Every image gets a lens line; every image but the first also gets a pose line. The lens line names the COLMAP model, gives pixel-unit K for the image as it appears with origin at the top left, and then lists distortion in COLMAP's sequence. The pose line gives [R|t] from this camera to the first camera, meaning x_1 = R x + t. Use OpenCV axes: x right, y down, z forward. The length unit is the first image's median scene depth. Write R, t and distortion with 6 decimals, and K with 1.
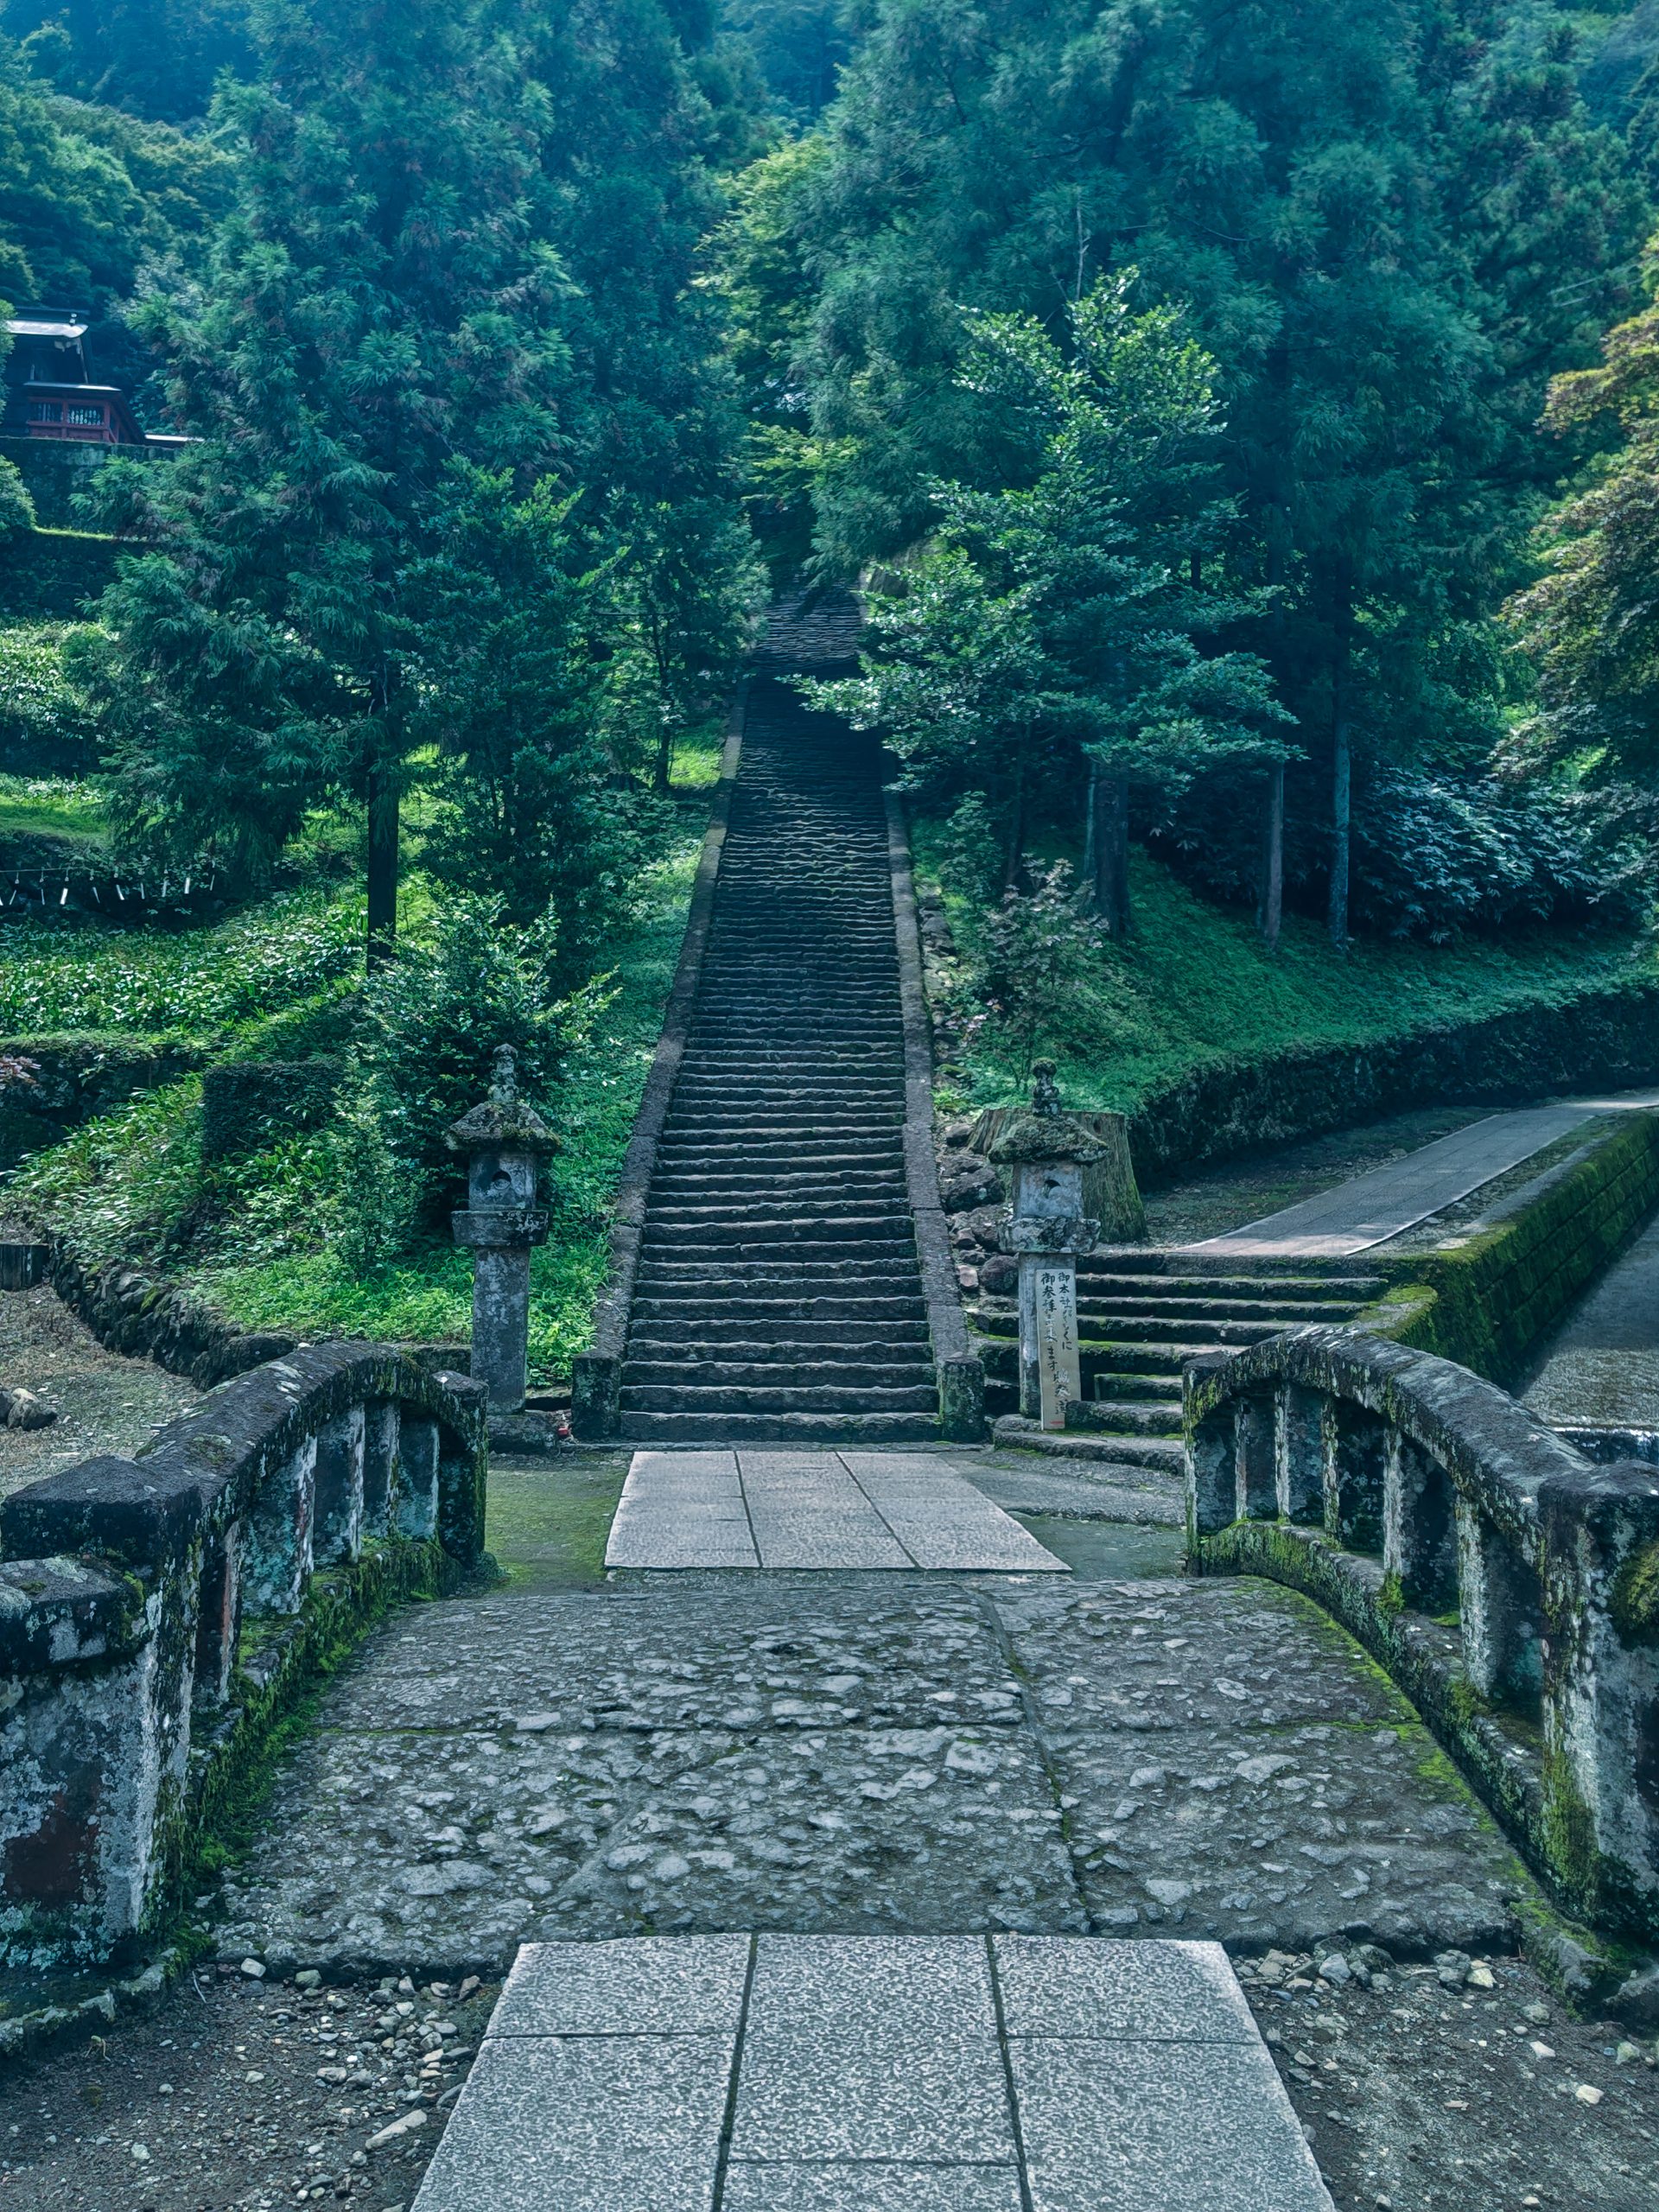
lens RADIAL K [[2198.2, 0, 956.1], [0, 2198.2, 1096.7], [0, 0, 1]] dist [0.014324, 0.193171]
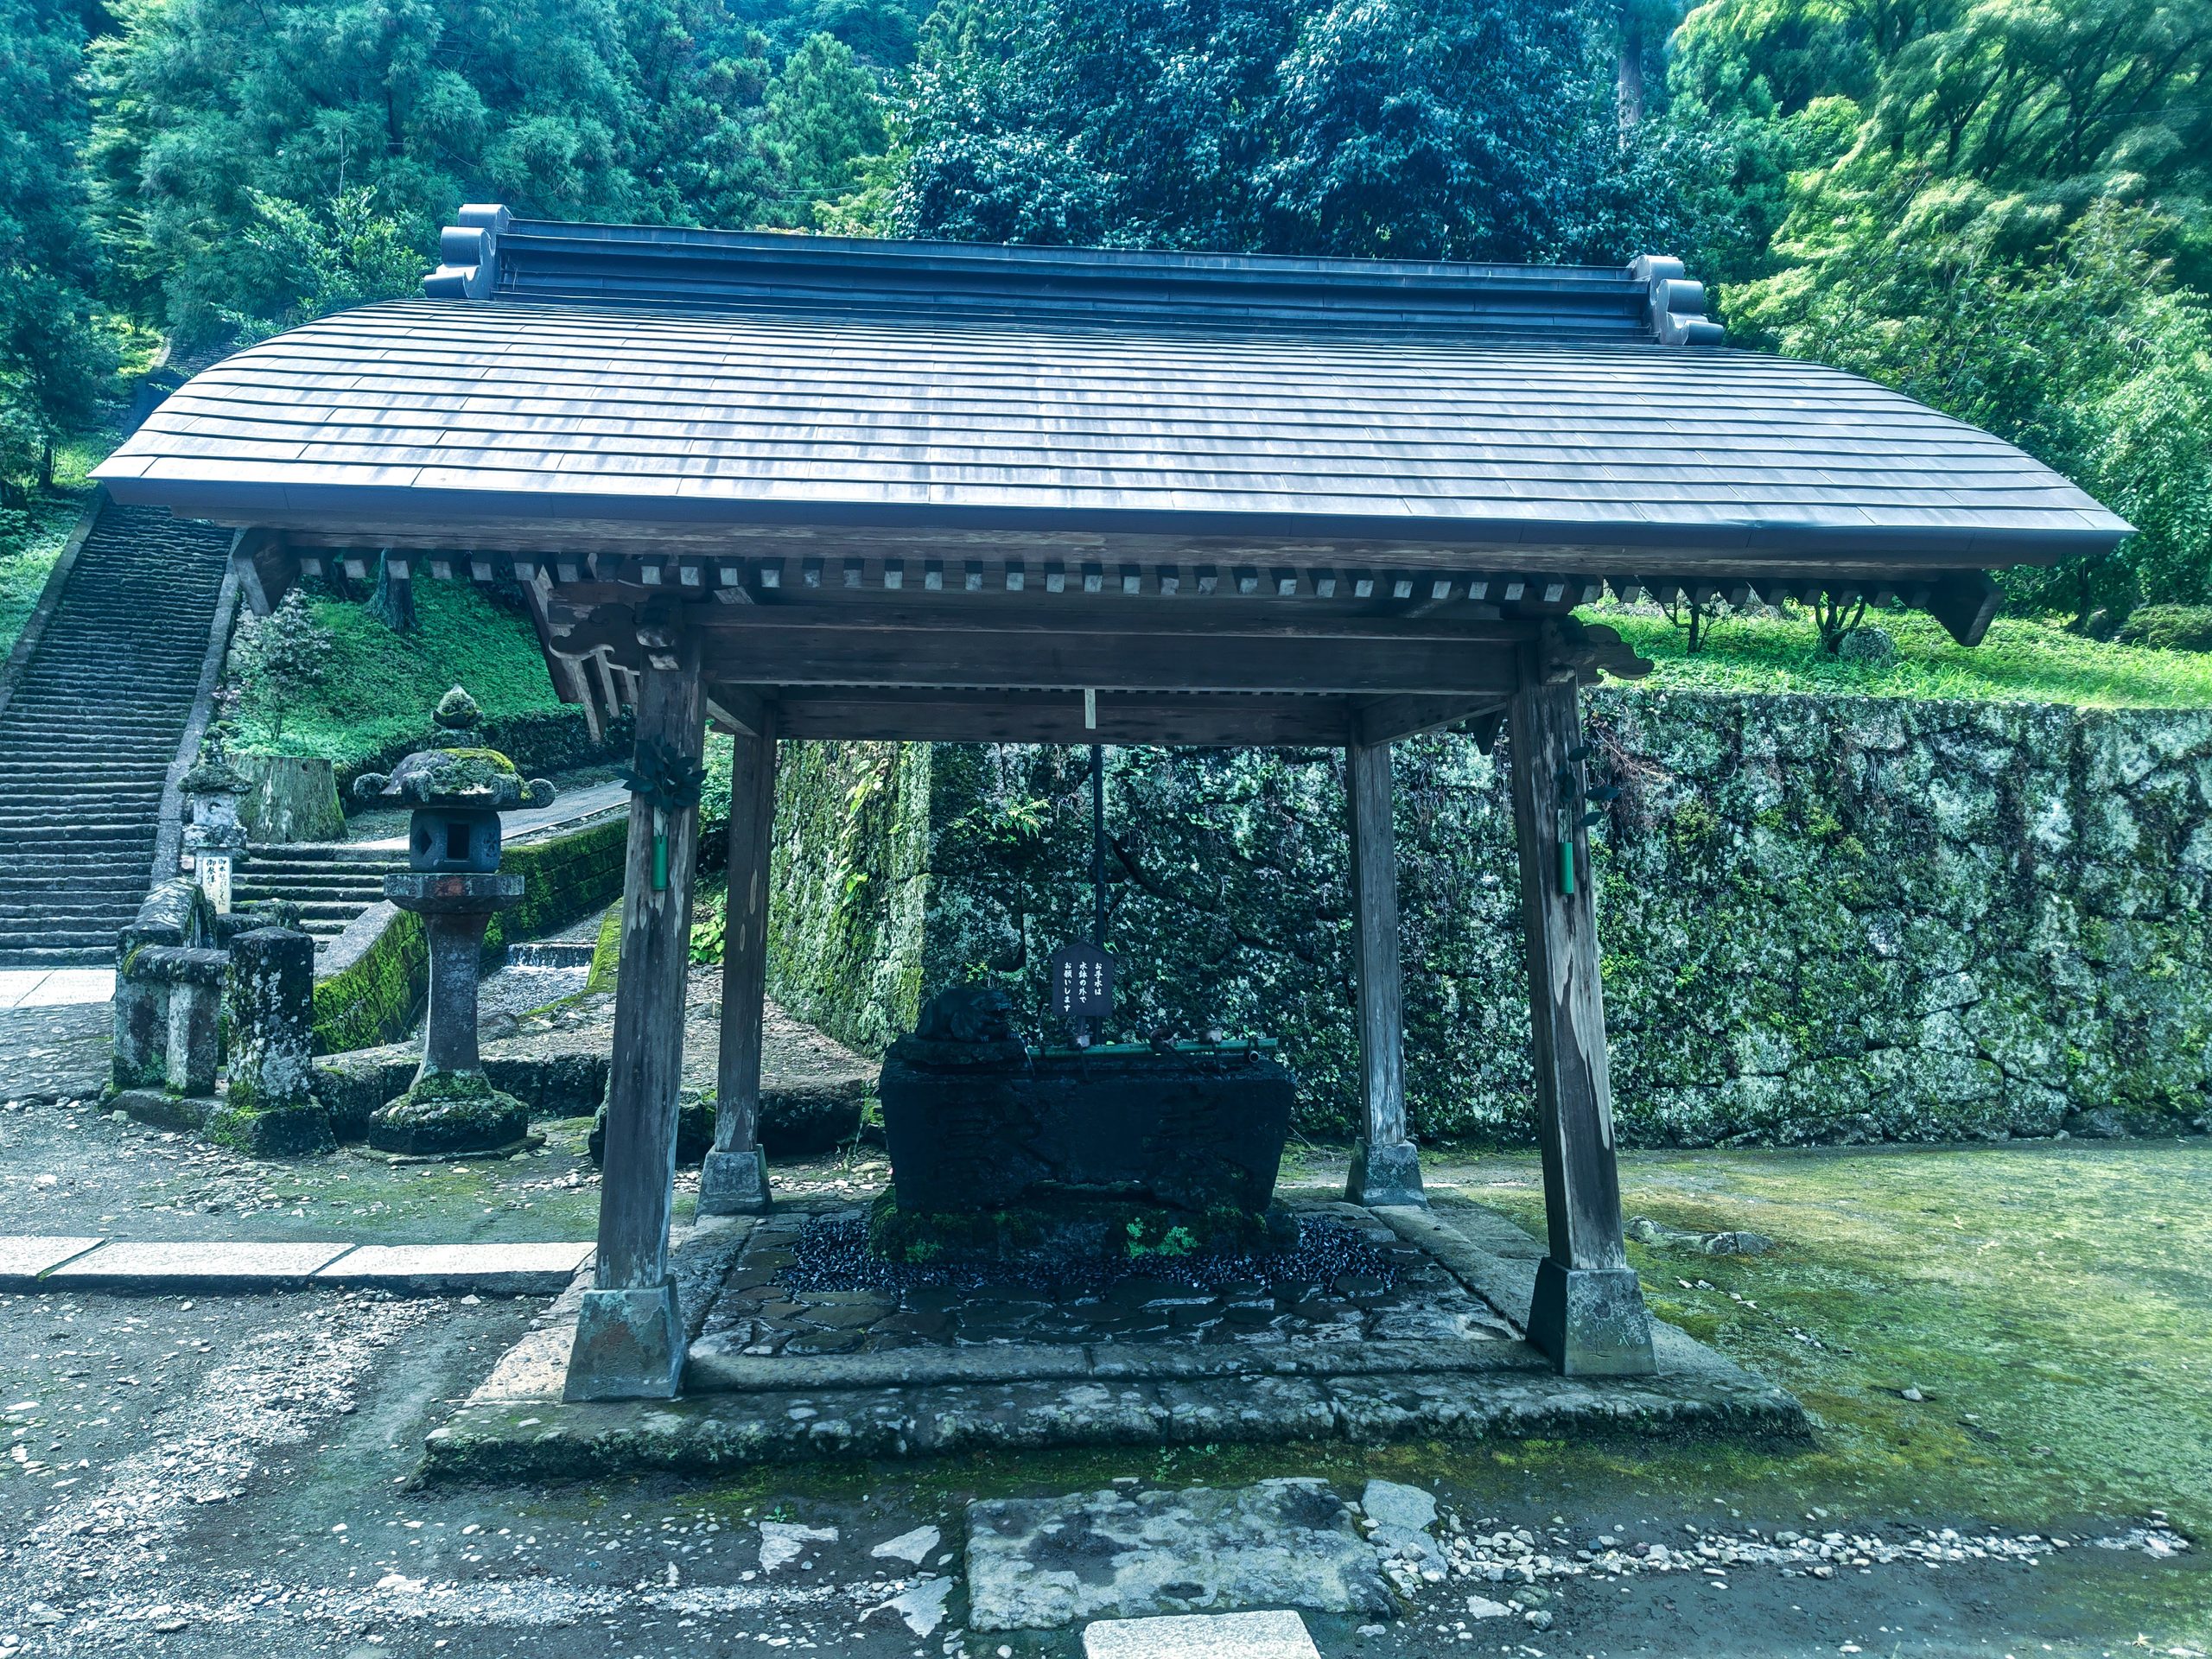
lens RADIAL K [[1593.3, 0, 1106.0], [0, 1593.3, 829.5], [0, 0, 1]] dist [0.009468, 0.000601]
pose [[0.911839, 0.004445, 0.410523, 0.112409], [-0.027830, 0.998310, 0.051007, -0.015319], [-0.409603, -0.057935, 0.910423, -0.254254]]
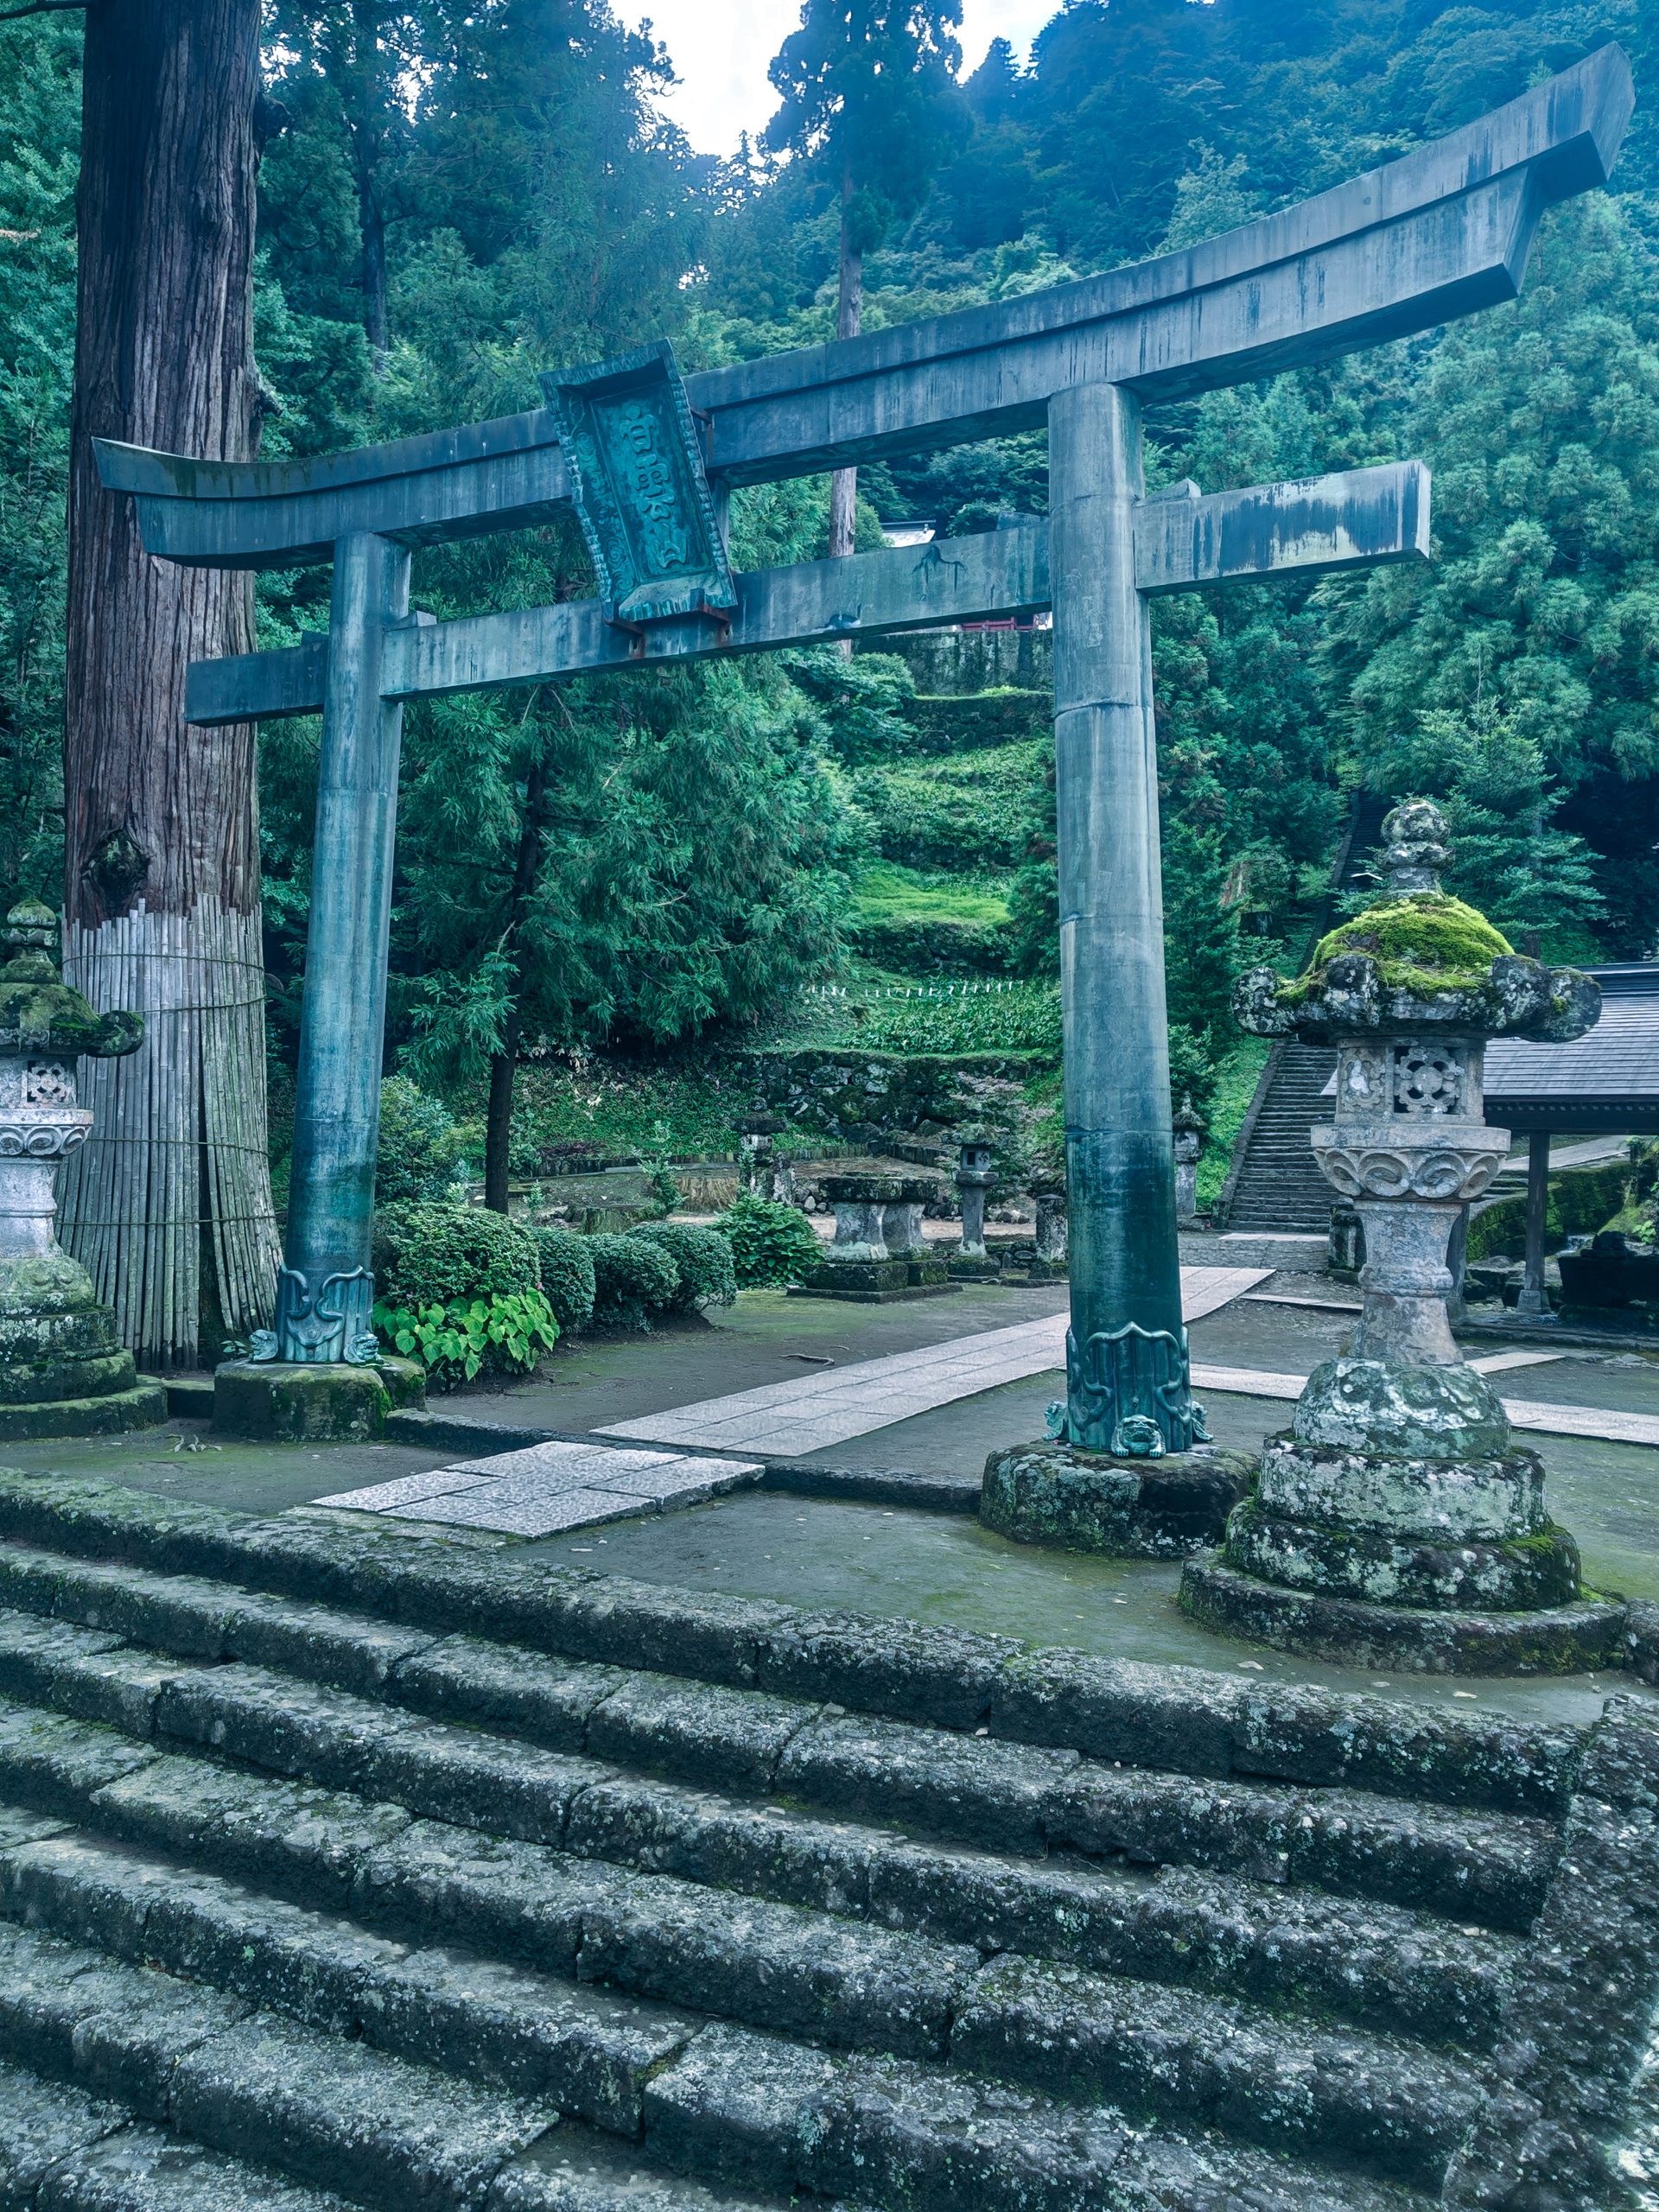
lens RADIAL K [[1593.3, 0, 829.5], [0, 1593.3, 1106.0], [0, 0, 1]] dist [0.009468, 0.000601]
pose [[0.904430, 0.001904, -0.426618, 0.187871], [0.013392, 0.999371, 0.032852, -0.056999], [0.426412, -0.035425, 0.903835, -0.780132]]
